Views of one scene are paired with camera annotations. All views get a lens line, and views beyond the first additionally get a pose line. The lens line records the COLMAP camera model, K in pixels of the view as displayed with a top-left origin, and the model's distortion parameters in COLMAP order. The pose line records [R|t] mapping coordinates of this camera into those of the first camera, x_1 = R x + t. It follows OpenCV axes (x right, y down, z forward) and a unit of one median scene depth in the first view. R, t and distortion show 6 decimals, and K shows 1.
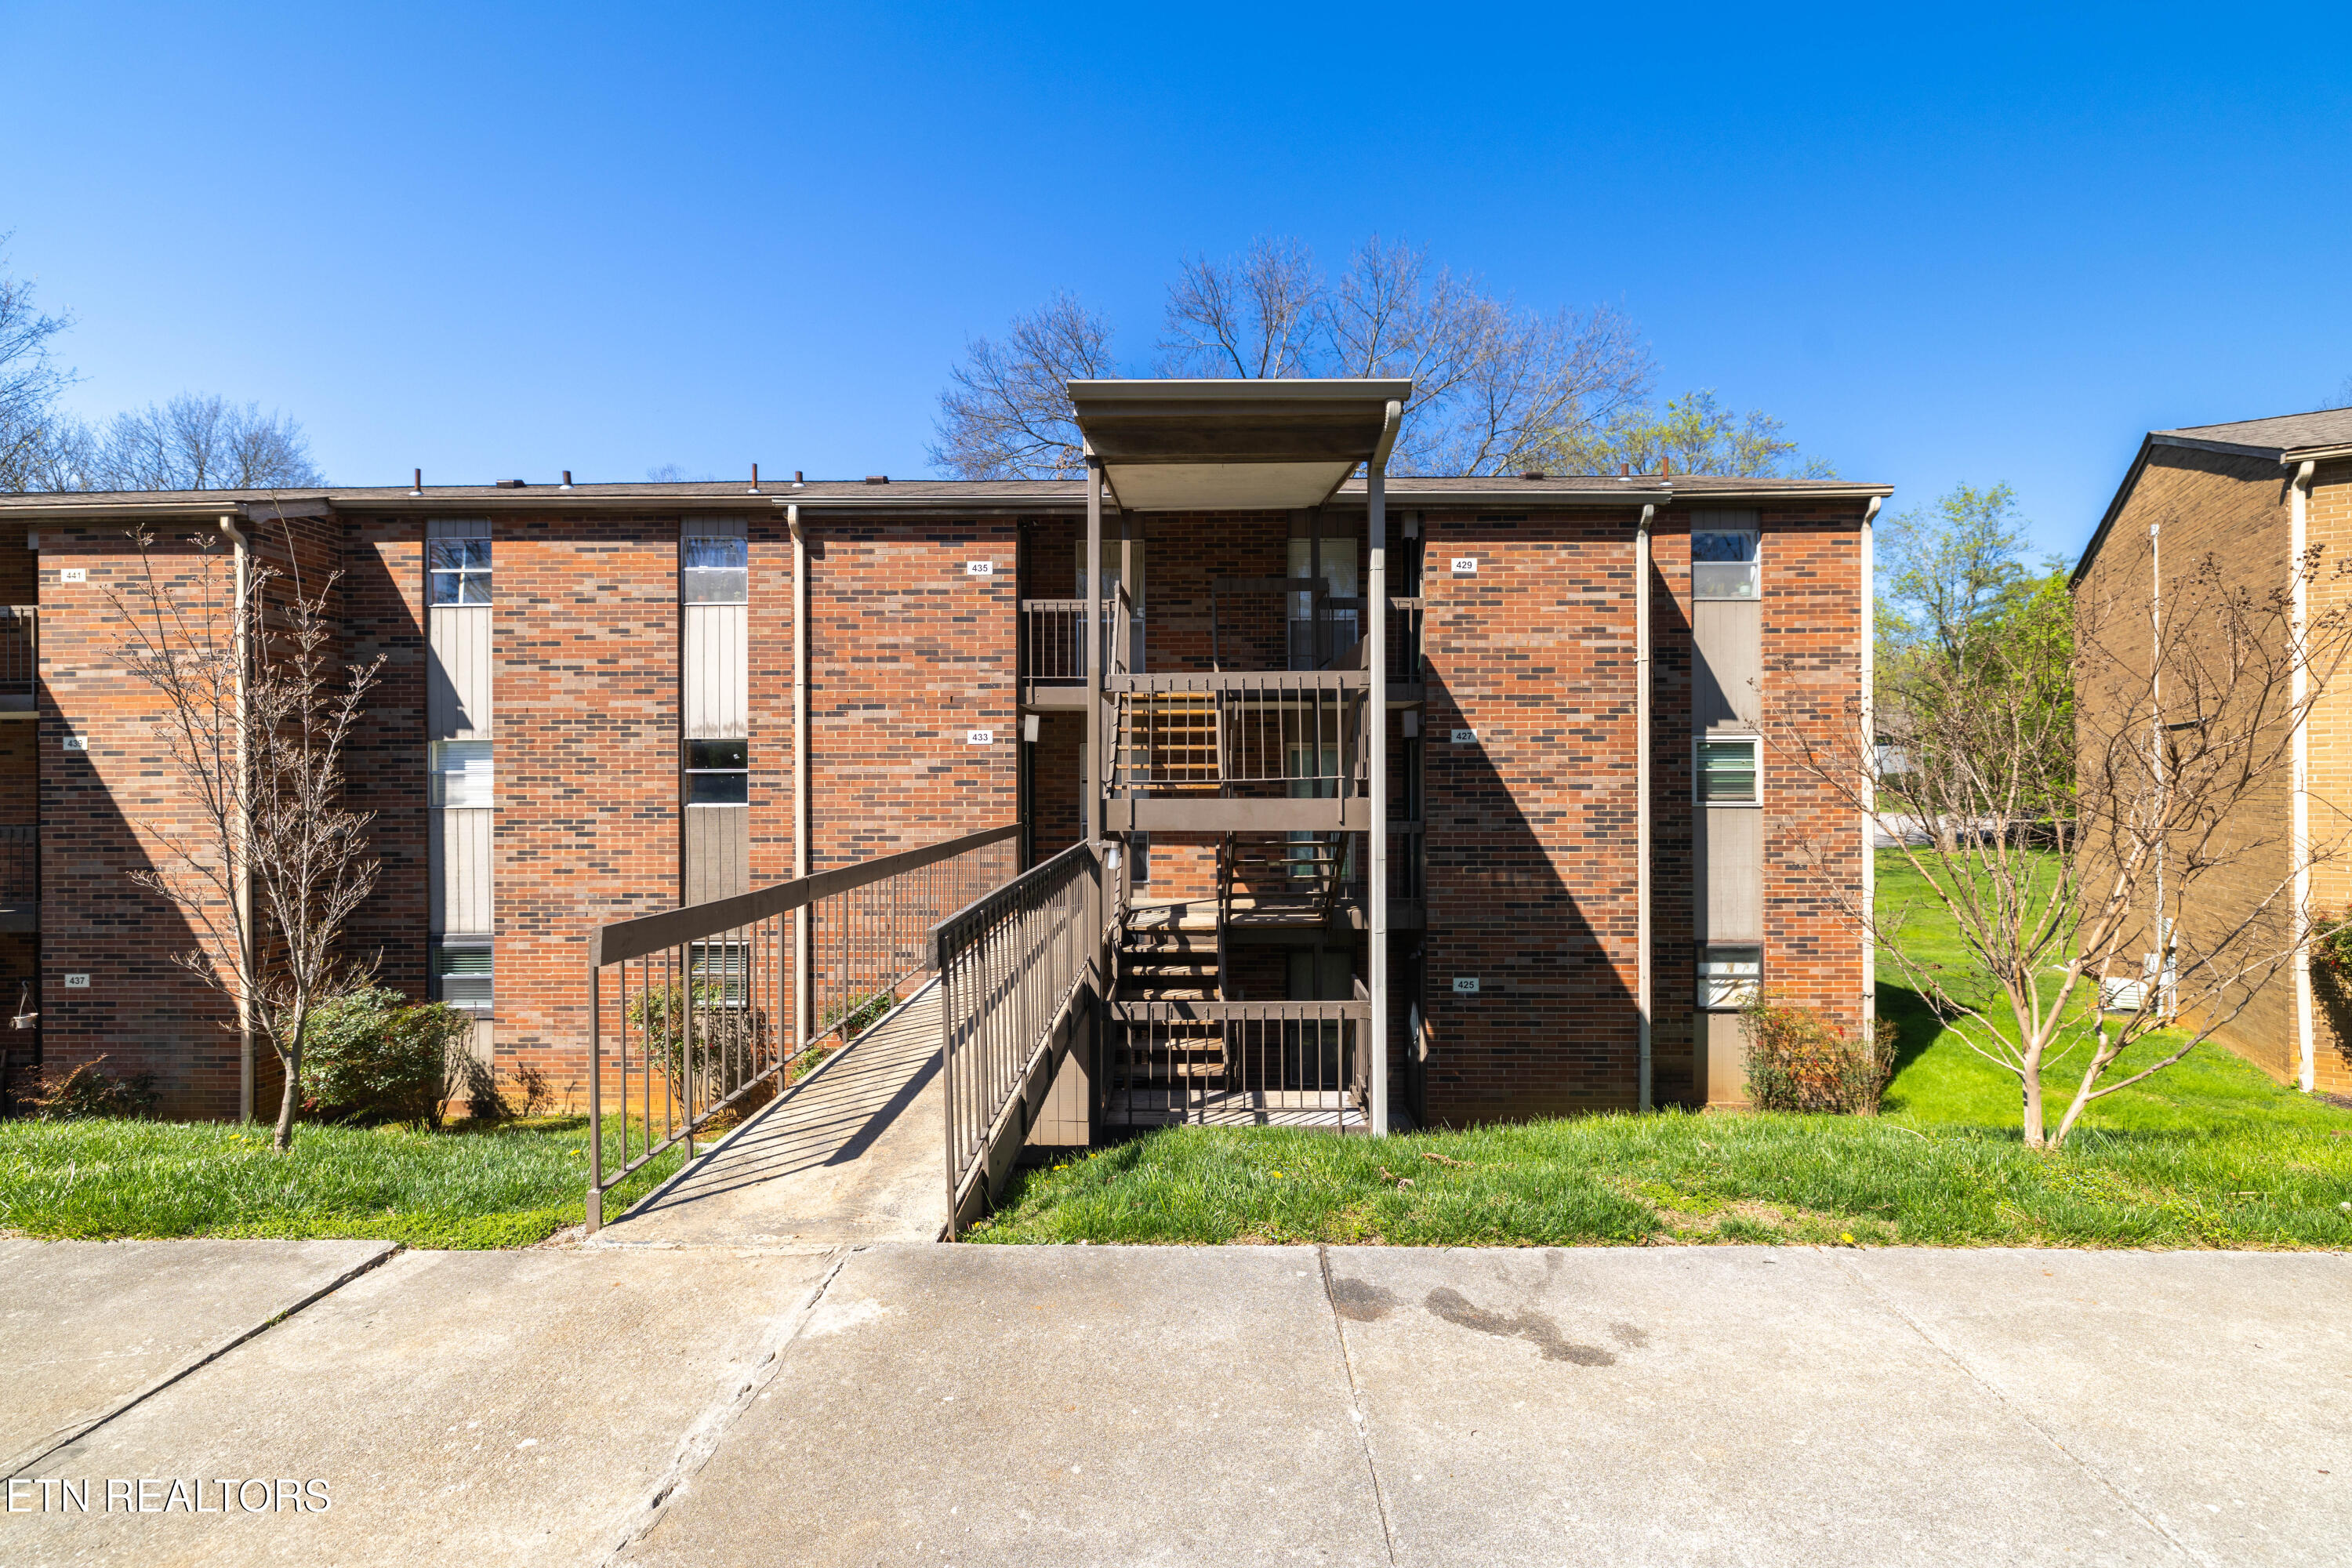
lens RADIAL K [[1058.1, 0, 1180.1], [0, 1058.1, 784.0], [0, 0, 1]] dist [0.000440, 0.000609]
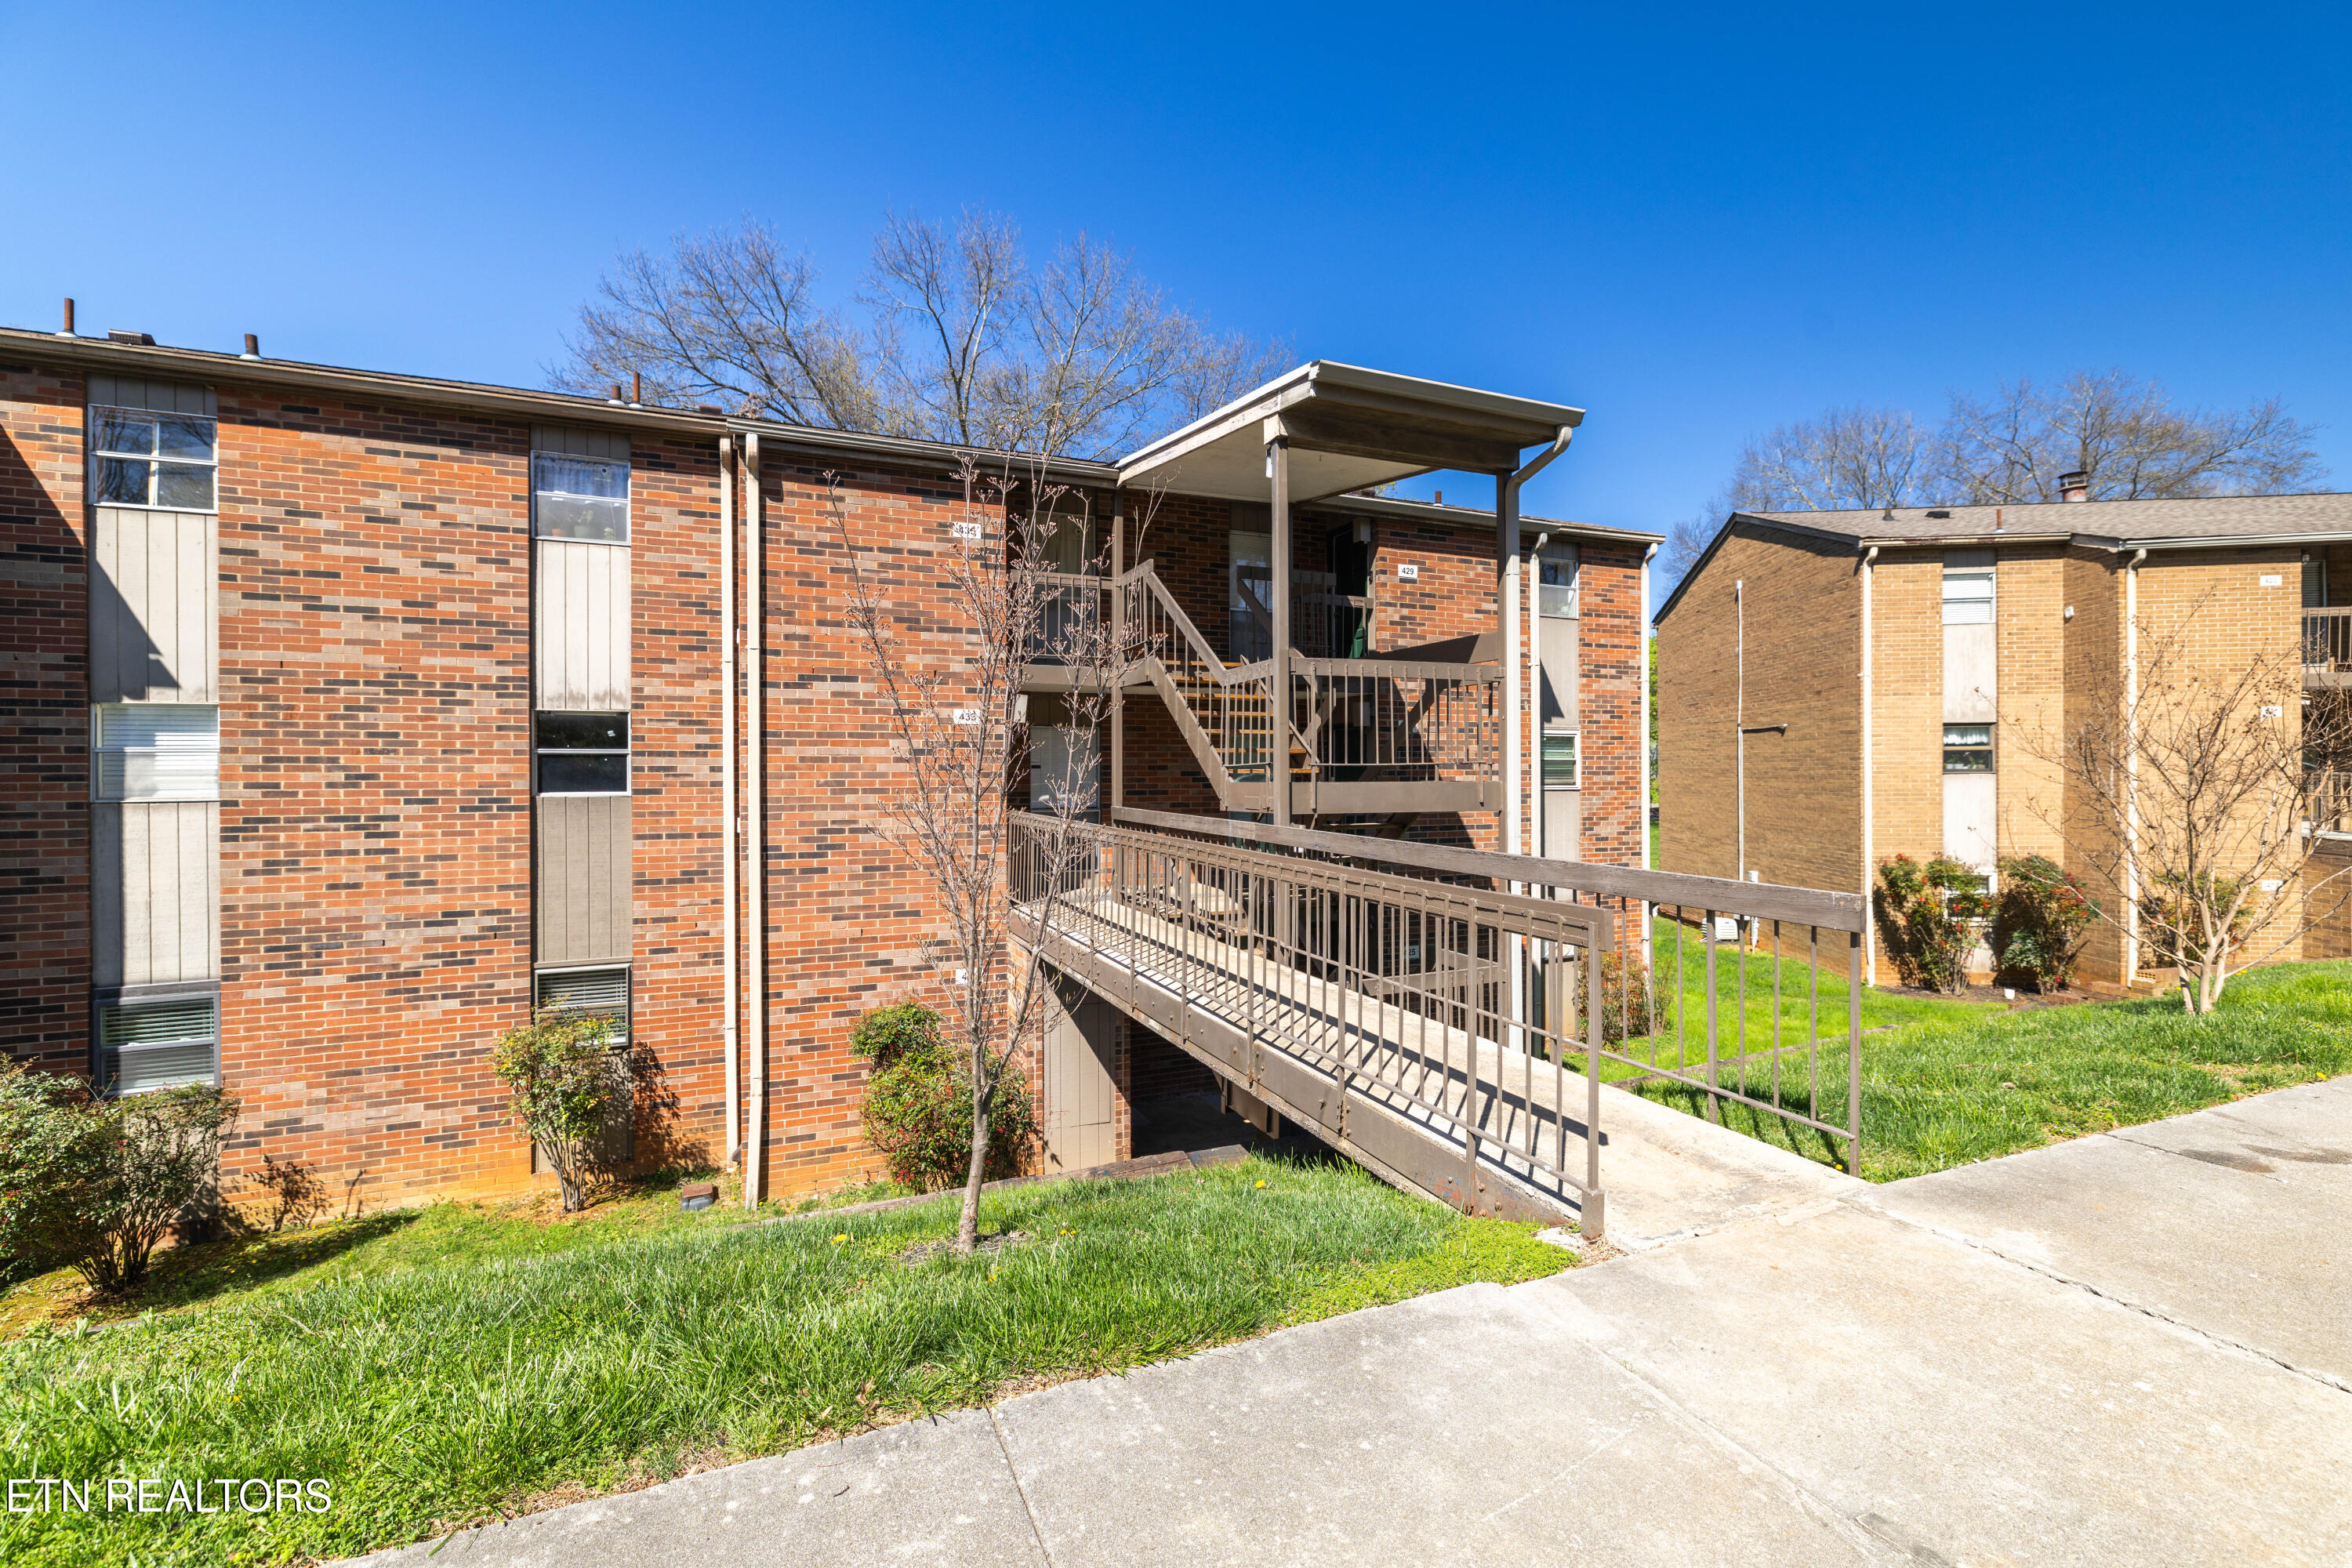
lens RADIAL K [[1058.1, 0, 1201.3], [0, 1058.1, 772.1], [0, 0, 1]] dist [0.000440, 0.000609]
pose [[0.905700, 0.001693, 0.423915, -0.364155], [-0.000957, 0.999998, -0.001950, 0.004362], [-0.423918, 0.001360, 0.905700, 0.086338]]
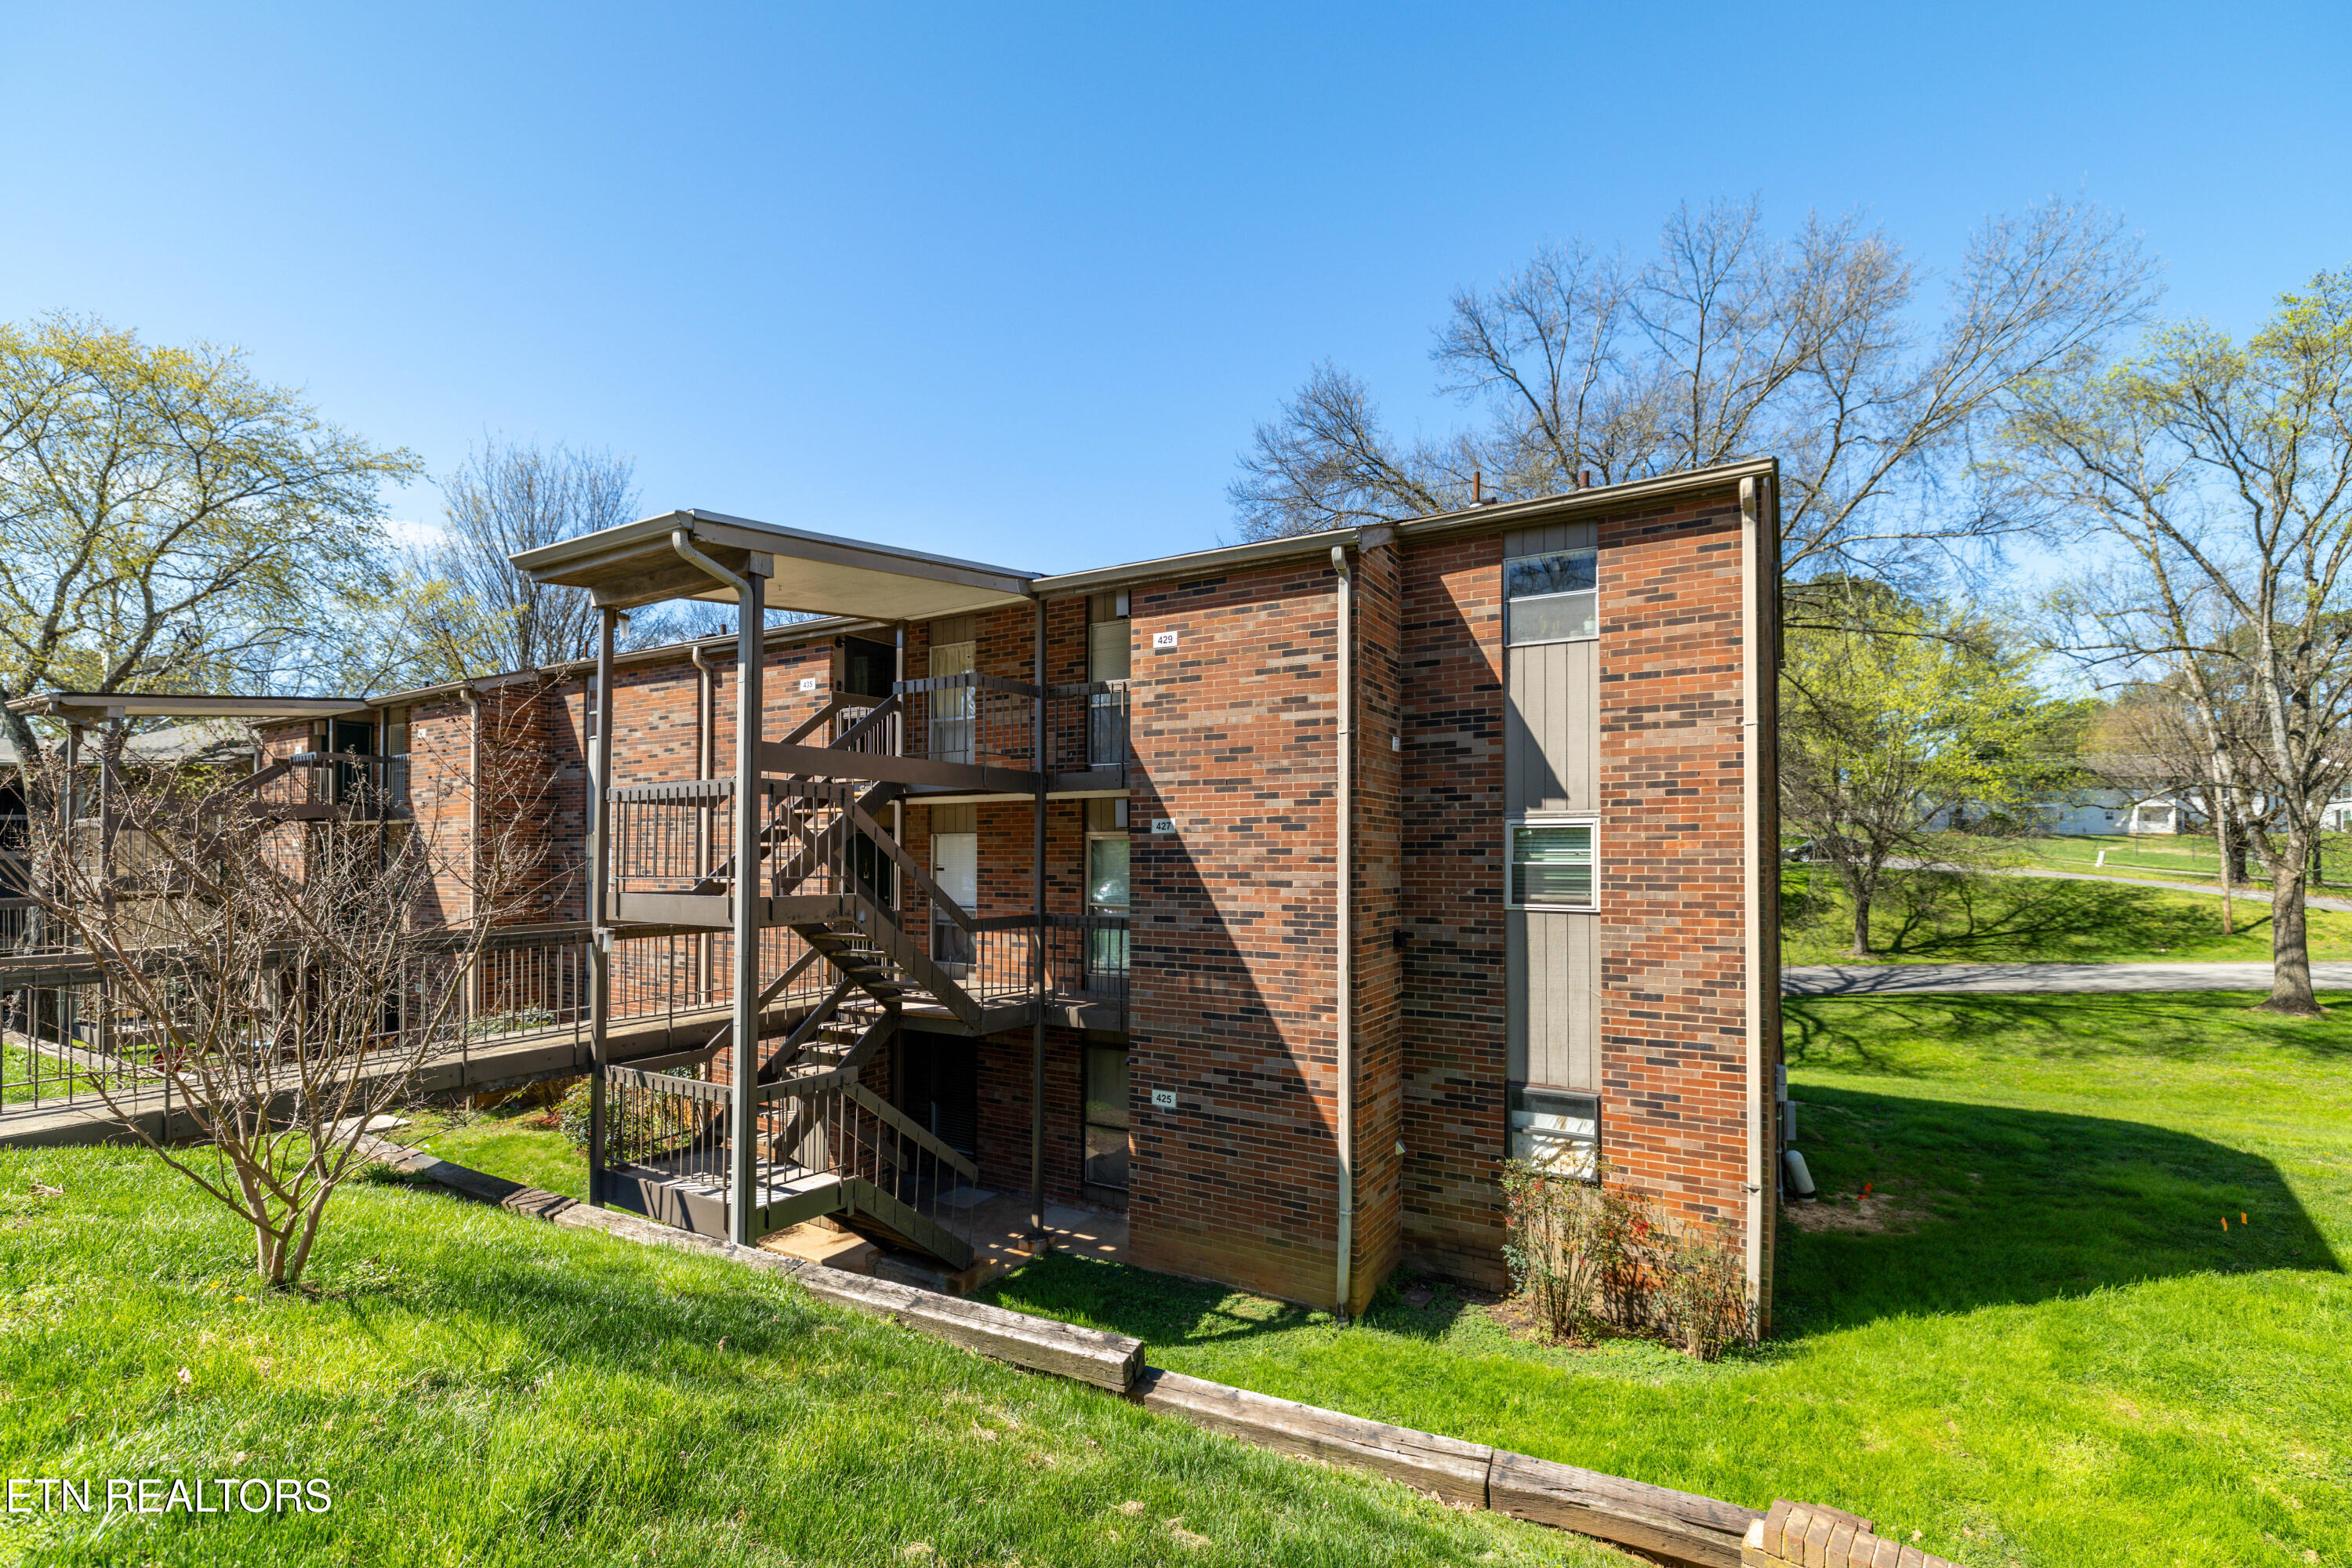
lens RADIAL K [[1058.1, 0, 1150.7], [0, 1058.1, 834.4], [0, 0, 1]] dist [0.000440, 0.000609]
pose [[0.853387, -0.004646, -0.521257, 0.681188], [-0.002698, 0.999908, -0.013328, -0.023816], [0.521271, 0.012780, 0.853295, 0.195841]]
